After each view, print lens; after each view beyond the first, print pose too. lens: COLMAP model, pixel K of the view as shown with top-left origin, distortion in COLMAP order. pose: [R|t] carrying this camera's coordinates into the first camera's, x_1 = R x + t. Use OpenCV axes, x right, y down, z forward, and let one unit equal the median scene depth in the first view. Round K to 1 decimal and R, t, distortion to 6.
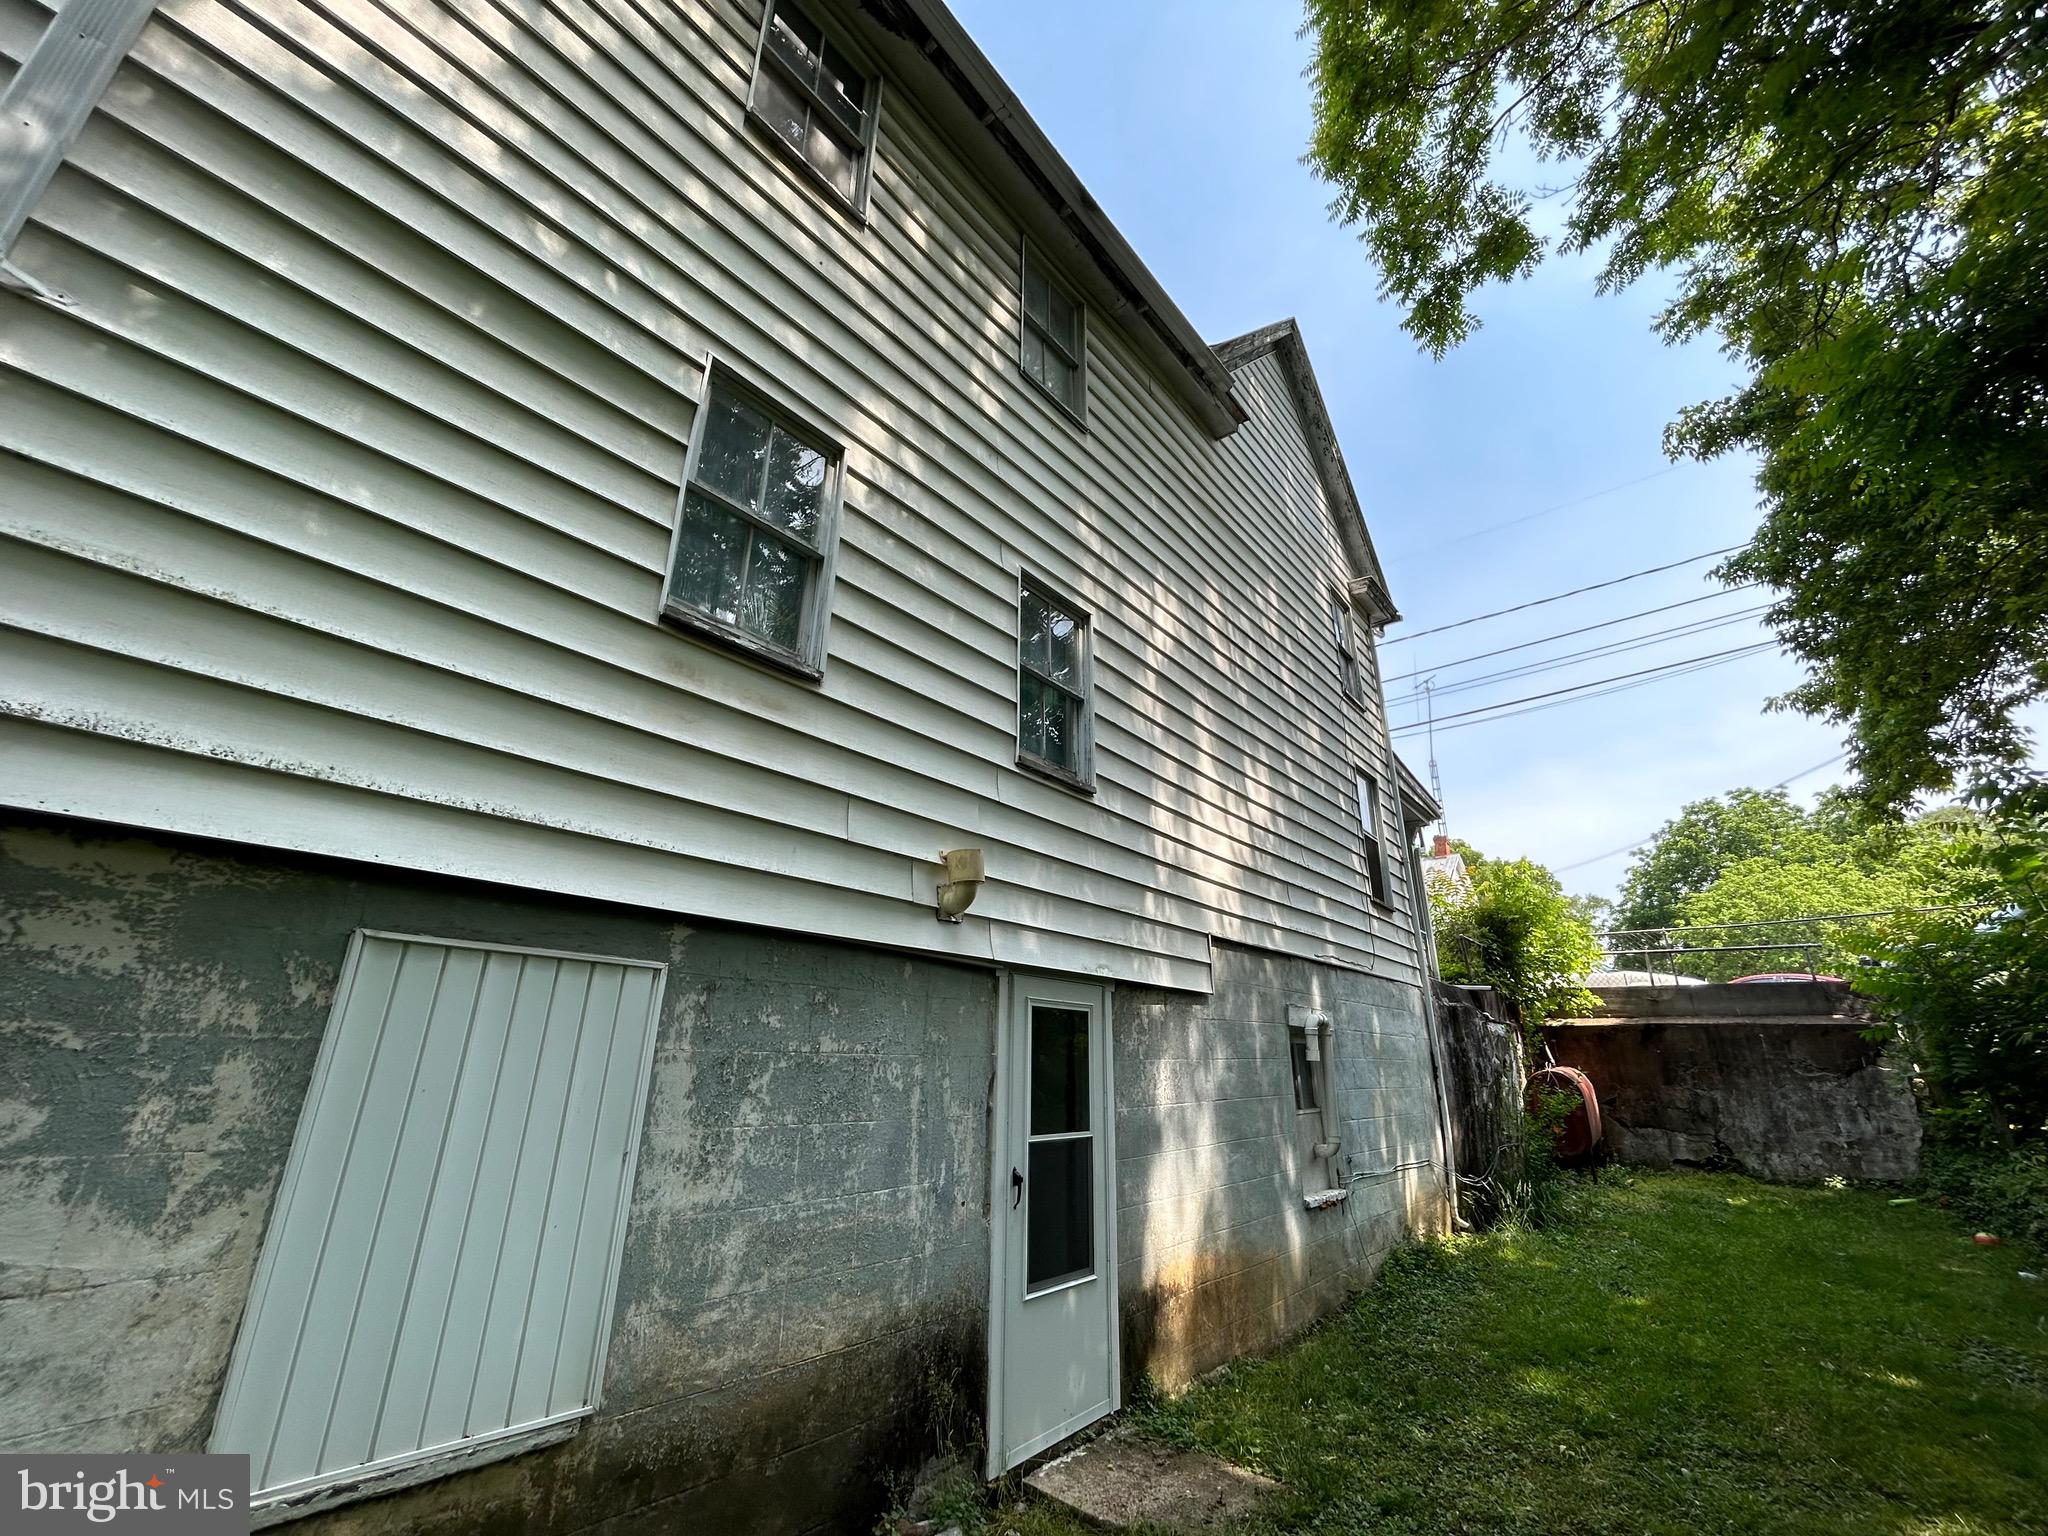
lens RADIAL K [[828.7, 0, 1019.2], [0, 828.7, 763.7], [0, 0, 1]] dist [-0.001434, 0.000653]
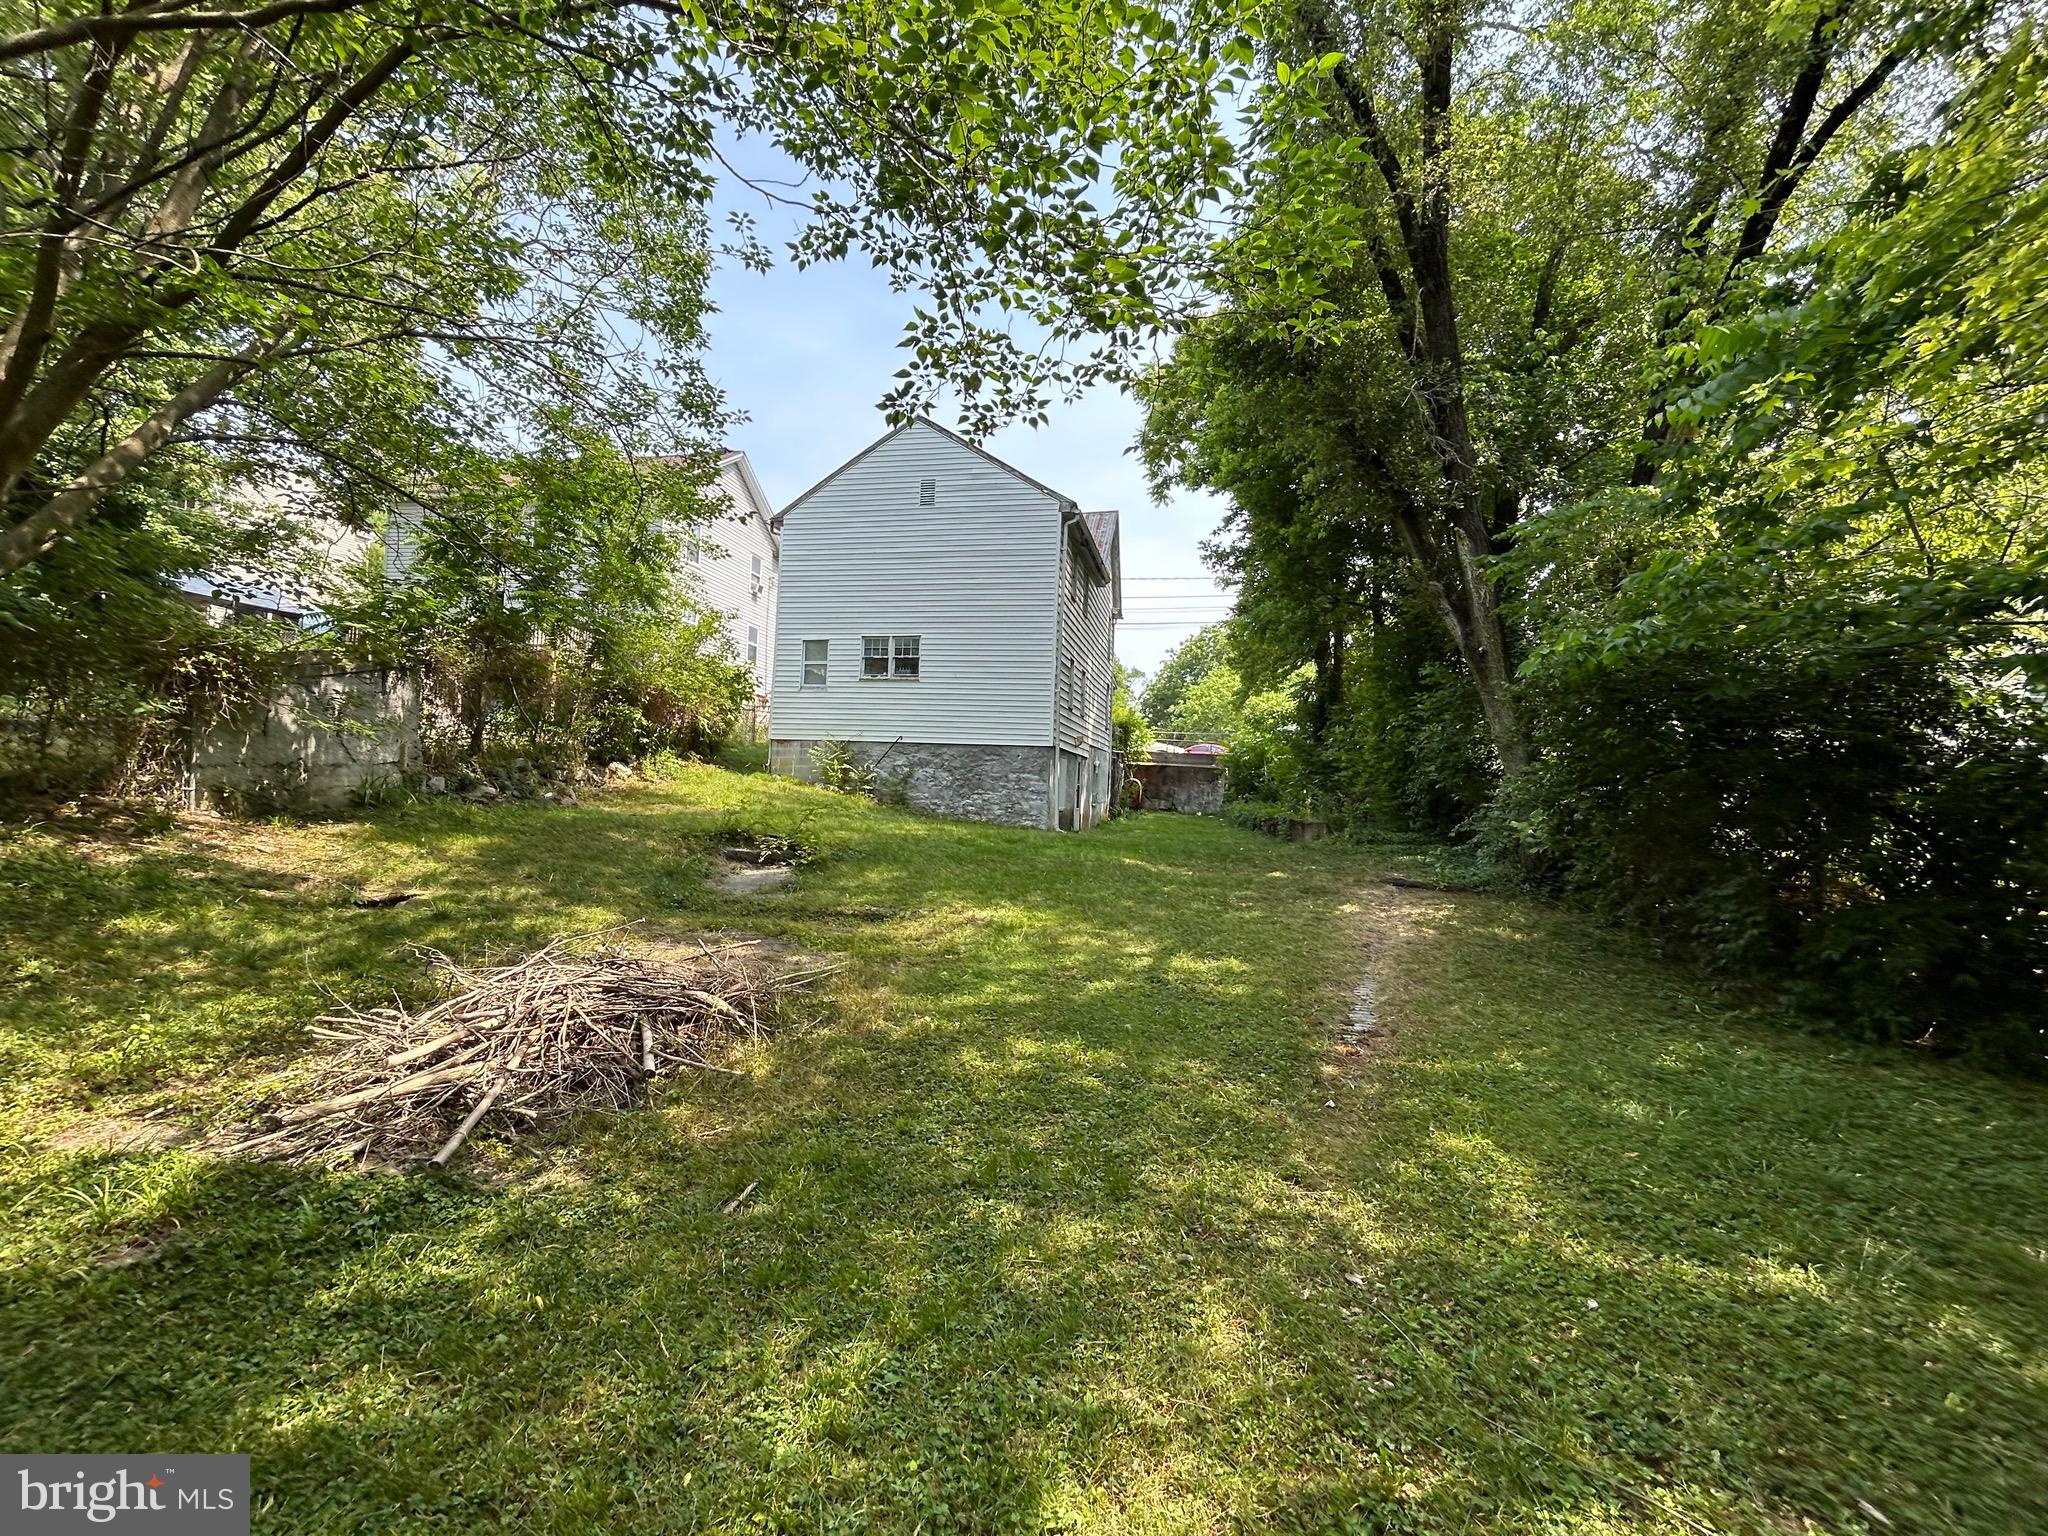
lens RADIAL K [[828.7, 0, 1019.2], [0, 828.7, 763.7], [0, 0, 1]] dist [-0.001434, 0.000653]
pose [[0.886573, 0.038446, 0.460987, -0.981834], [-0.187542, 0.940842, 0.282215, -0.398809], [-0.422866, -0.336658, 0.841336, -1.181082]]
